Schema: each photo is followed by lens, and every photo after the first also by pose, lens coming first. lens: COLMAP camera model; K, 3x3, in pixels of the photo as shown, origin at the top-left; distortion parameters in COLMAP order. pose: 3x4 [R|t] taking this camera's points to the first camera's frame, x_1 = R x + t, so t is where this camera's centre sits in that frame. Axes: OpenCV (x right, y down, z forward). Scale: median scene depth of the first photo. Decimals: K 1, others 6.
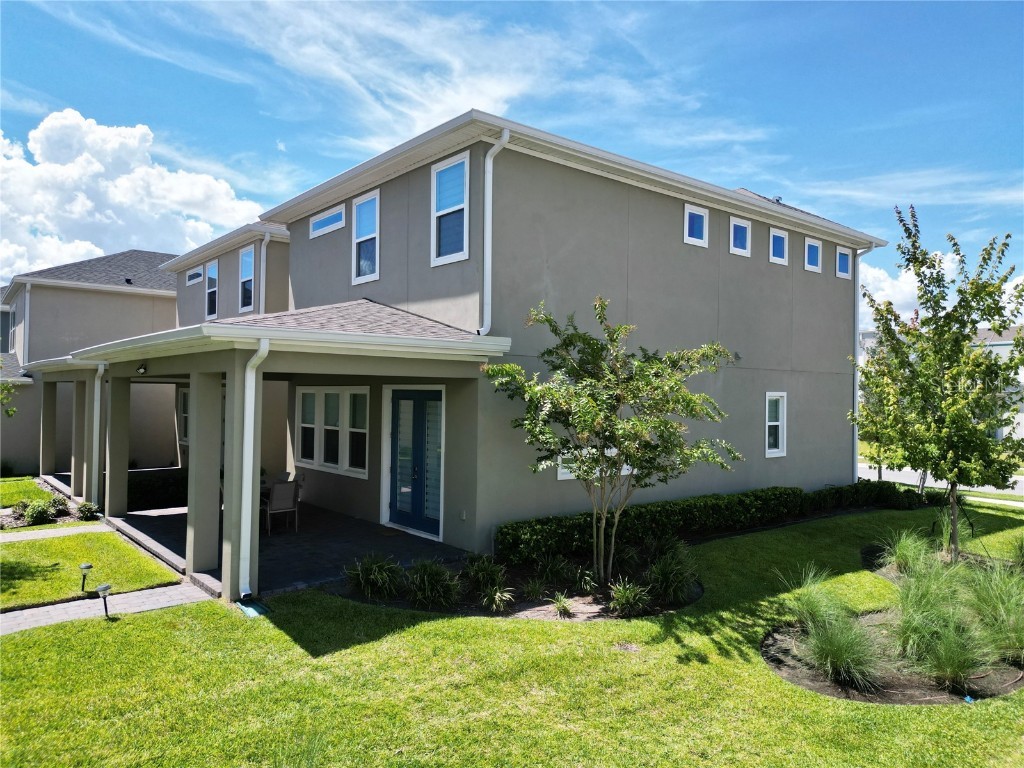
lens RADIAL K [[725.6, 0, 512.0], [0, 725.6, 384.0], [0, 0, 1]] dist [0.085908, -0.060696]
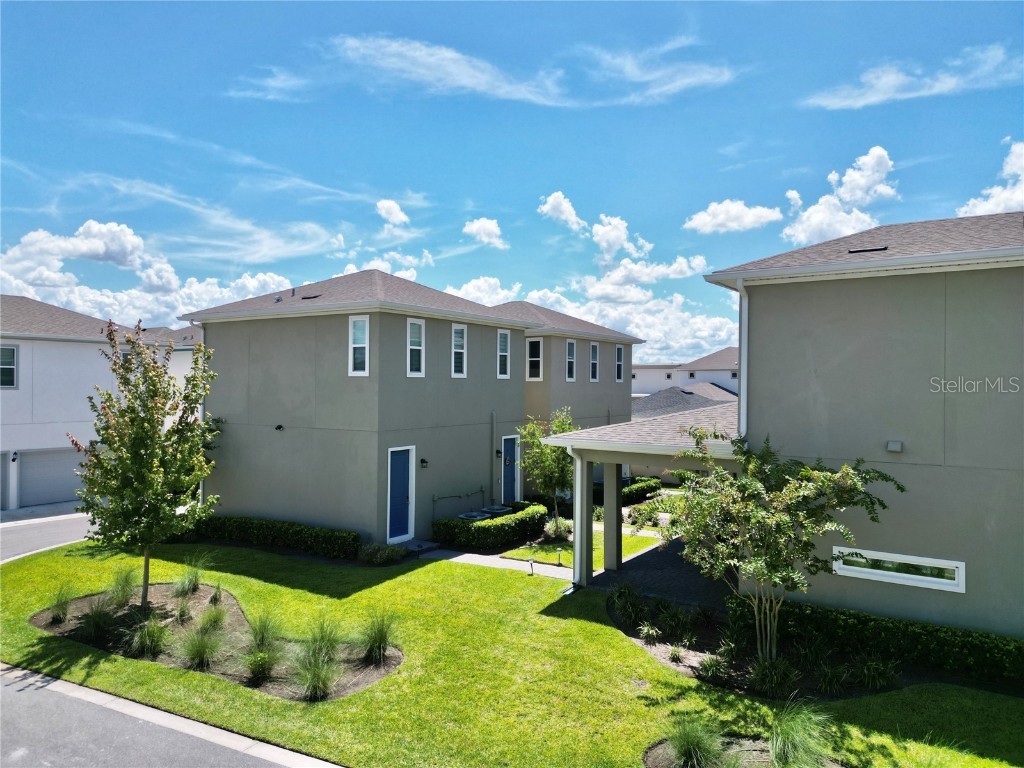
lens RADIAL K [[725.6, 0, 512.0], [0, 725.6, 384.0], [0, 0, 1]] dist [0.085908, -0.060696]
pose [[0.301912, -0.011344, -0.953268, 1.298436], [0.009278, 0.999917, -0.008960, -0.192539], [0.953291, -0.006139, 0.301992, 0.285123]]
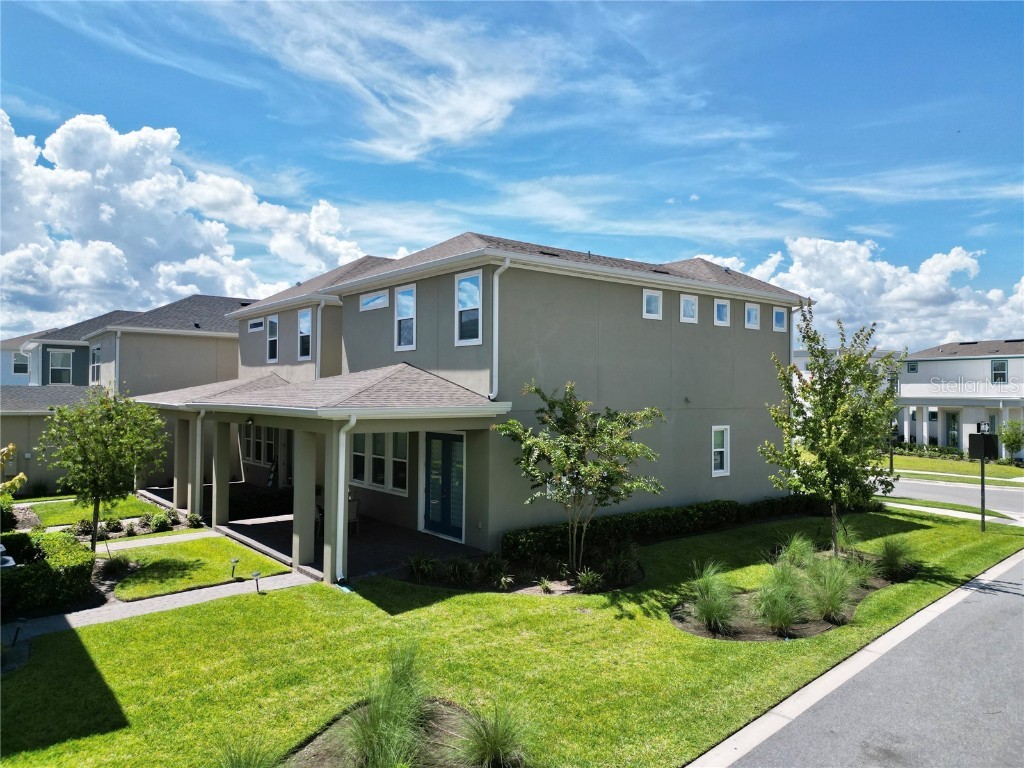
lens RADIAL K [[720.1, 0, 514.5], [0, 720.1, 385.3], [0, 0, 1]] dist [0.094104, -0.071969]
pose [[0.999916, -0.006177, -0.011426, 0.023785], [0.006200, 0.999979, 0.001977, -0.118498], [0.011413, -0.002048, 0.999933, -0.510859]]
